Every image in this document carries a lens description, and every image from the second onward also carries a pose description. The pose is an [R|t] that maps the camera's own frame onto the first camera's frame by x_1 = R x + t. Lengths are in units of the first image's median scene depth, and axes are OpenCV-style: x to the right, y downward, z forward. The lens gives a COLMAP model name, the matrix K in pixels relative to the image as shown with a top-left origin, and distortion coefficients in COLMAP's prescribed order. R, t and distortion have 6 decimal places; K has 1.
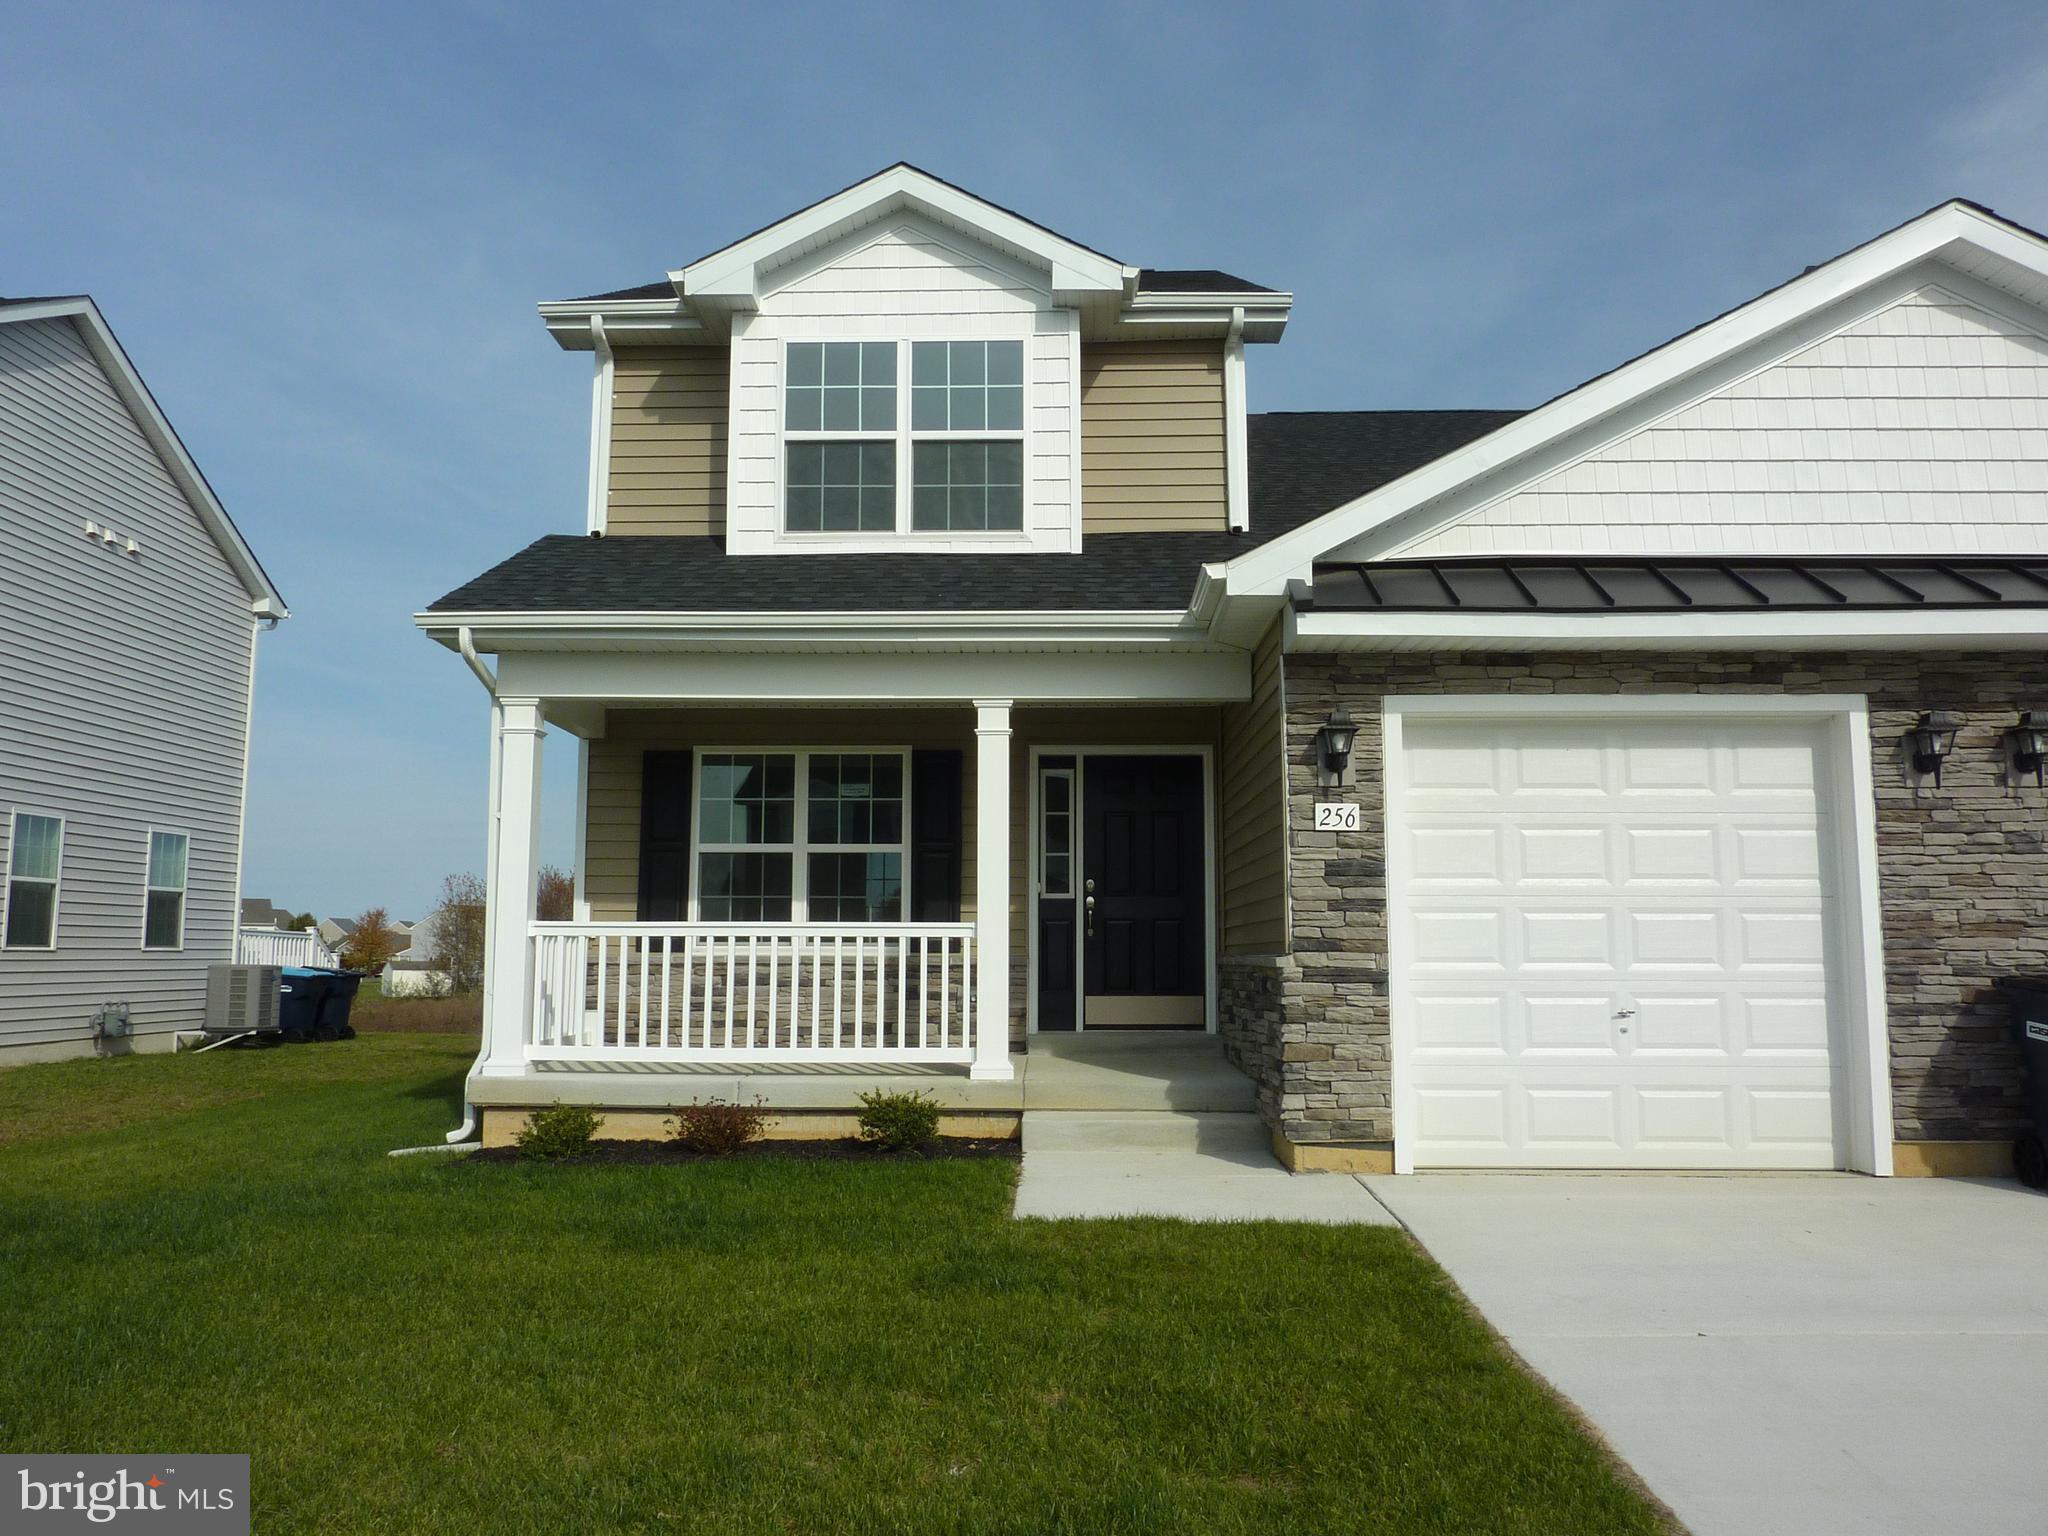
lens RADIAL K [[1531.1, 0, 1024.0], [0, 1531.1, 768.0], [0, 0, 1]] dist [-0.046141, 0.001736]
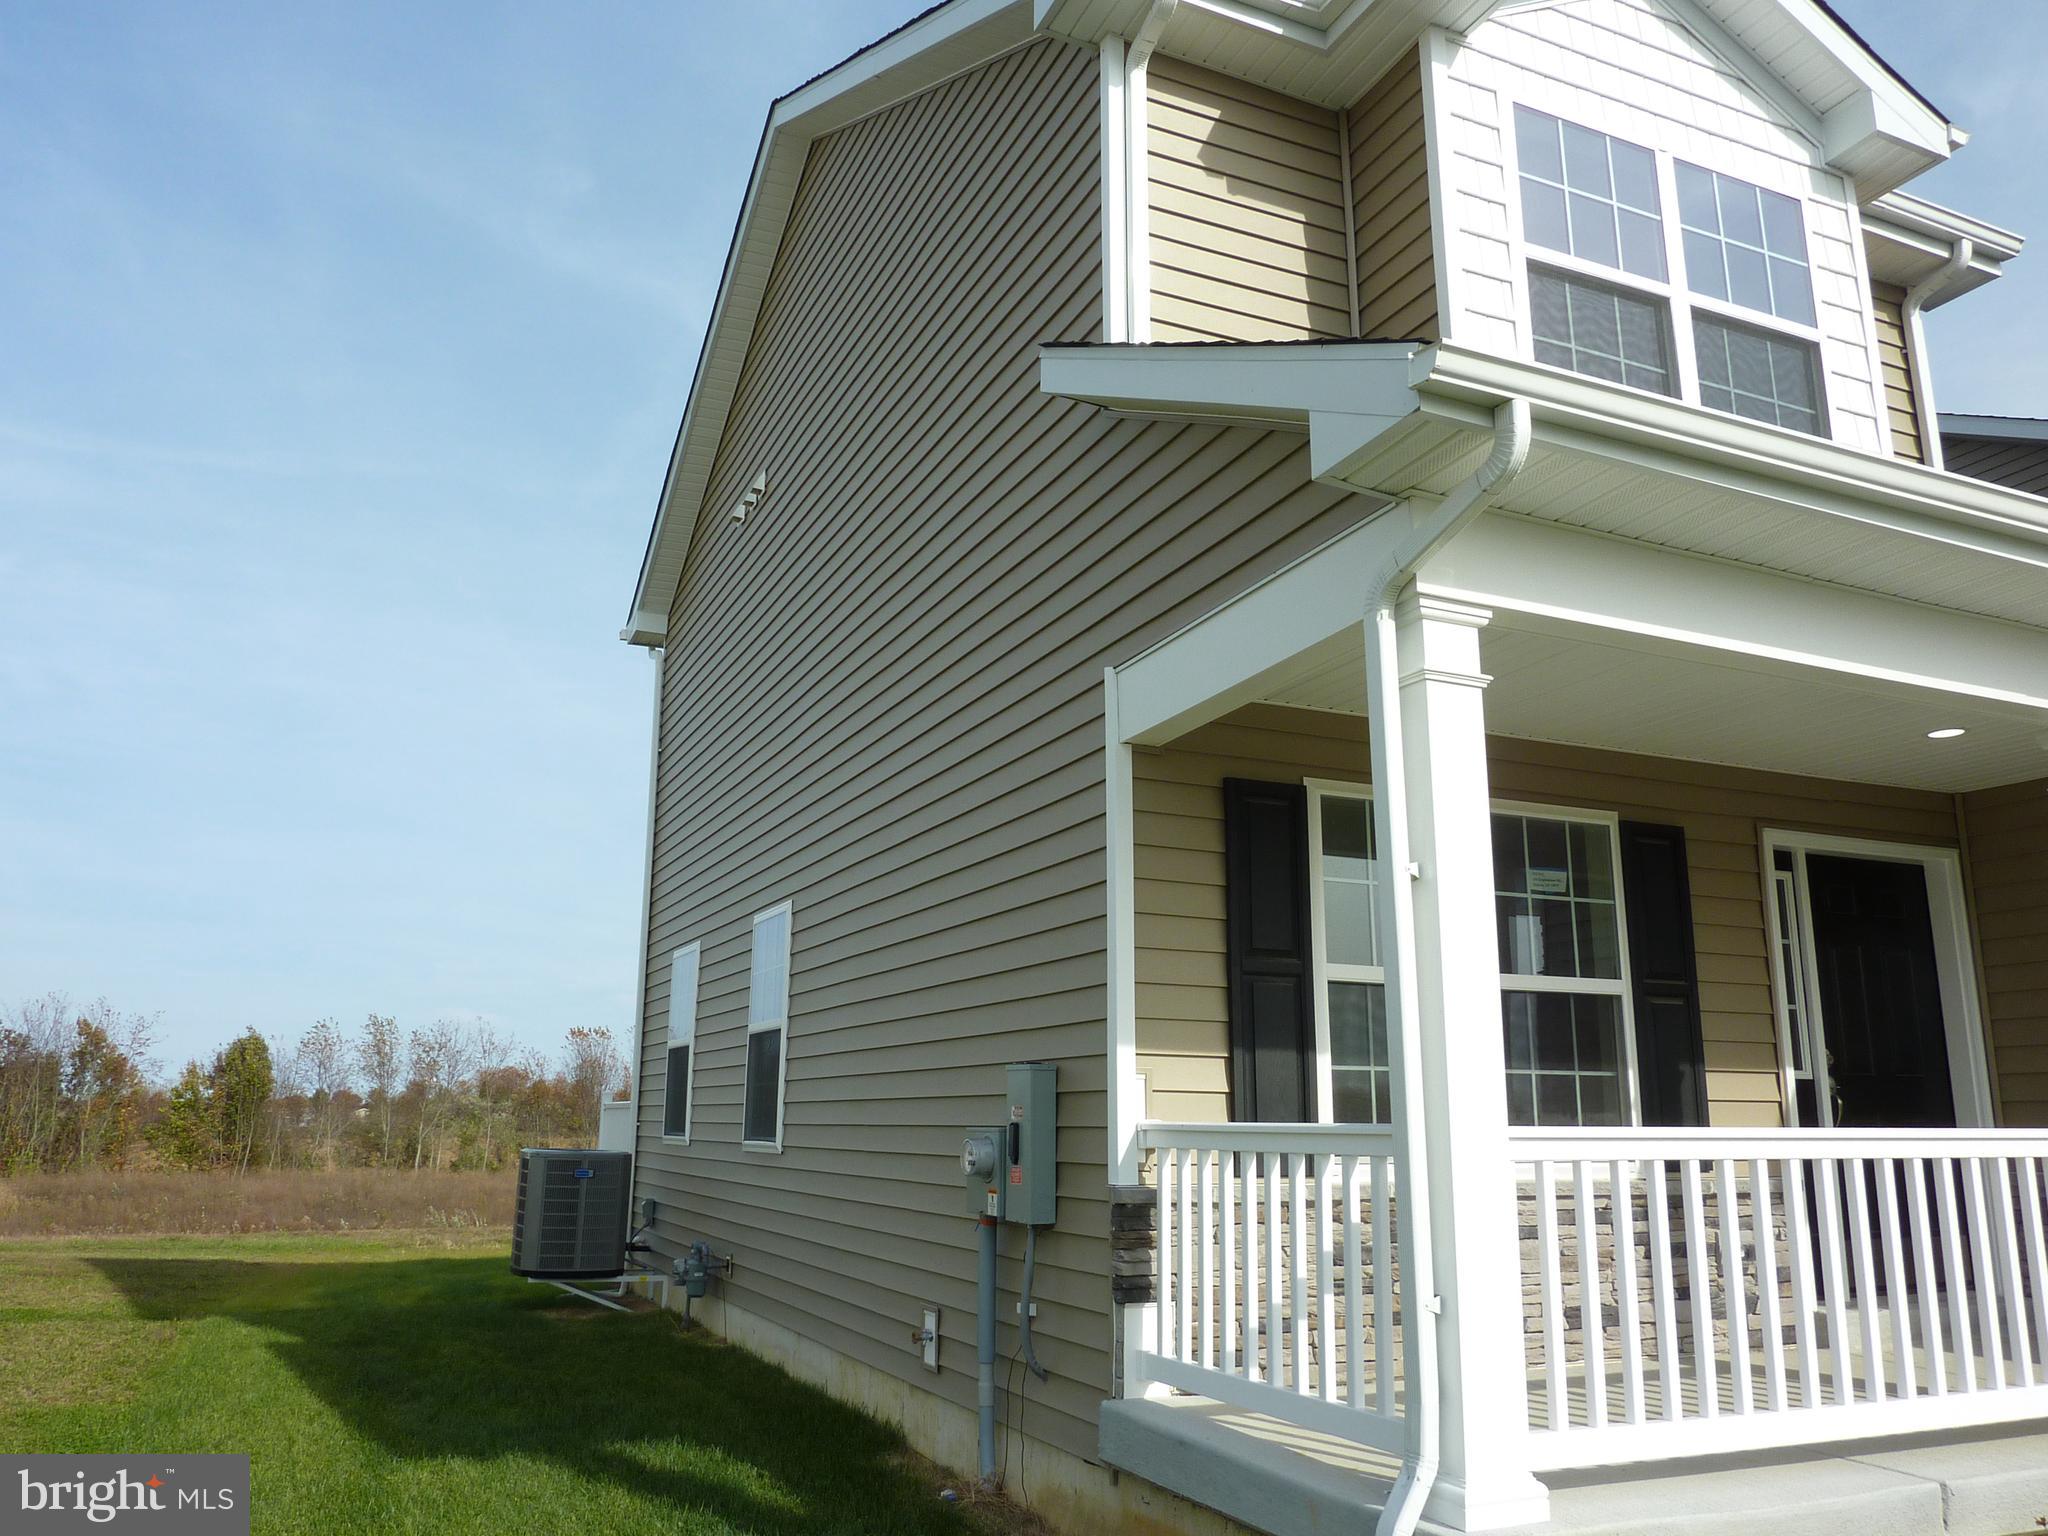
lens RADIAL K [[1562.8, 0, 1023.4], [0, 1562.8, 742.9], [0, 0, 1]] dist [0.002912, -0.000356]
pose [[0.908749, 0.102987, 0.404436, -0.537967], [-0.051740, 0.989400, -0.135687, 0.053621], [-0.414123, 0.102380, 0.904445, 0.556360]]
